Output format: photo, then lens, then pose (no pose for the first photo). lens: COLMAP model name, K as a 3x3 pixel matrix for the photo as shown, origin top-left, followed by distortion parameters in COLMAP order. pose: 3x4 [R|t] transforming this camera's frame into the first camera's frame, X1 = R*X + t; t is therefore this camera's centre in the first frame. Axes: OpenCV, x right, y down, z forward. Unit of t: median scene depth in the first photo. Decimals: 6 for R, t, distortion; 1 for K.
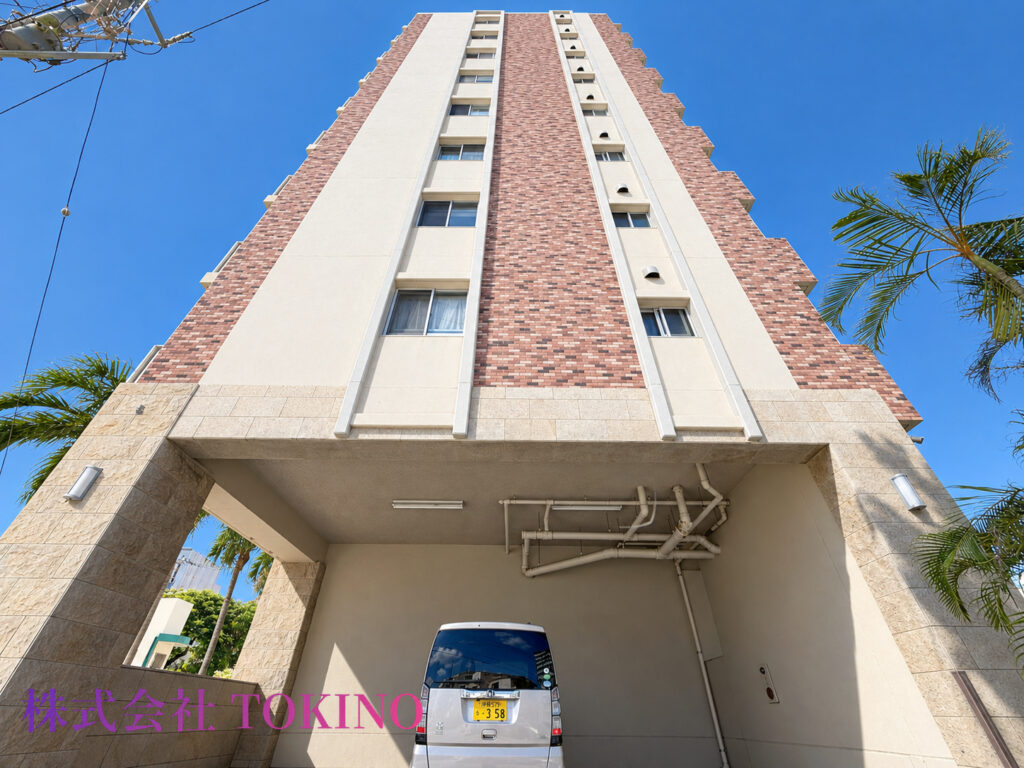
lens RADIAL K [[408.4, 0, 509.3], [0, 408.4, 385.3], [0, 0, 1]] dist [-0.001120, -0.000056]
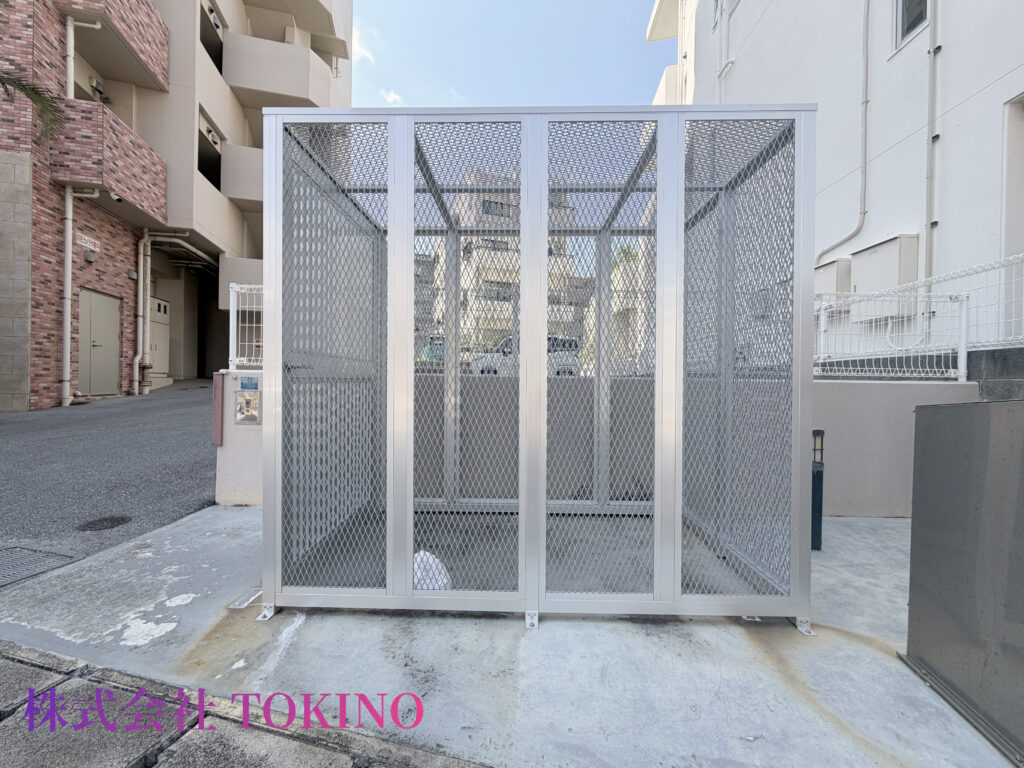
lens RADIAL K [[409.2, 0, 509.6], [0, 409.2, 383.6], [0, 0, 1]] dist [-0.000479, 0.000510]
pose [[0.970165, 0.004126, 0.242409, 1.964439], [-0.157692, 0.770197, 0.618004, -0.444084], [-0.184153, -0.637792, 0.747870, -0.652967]]
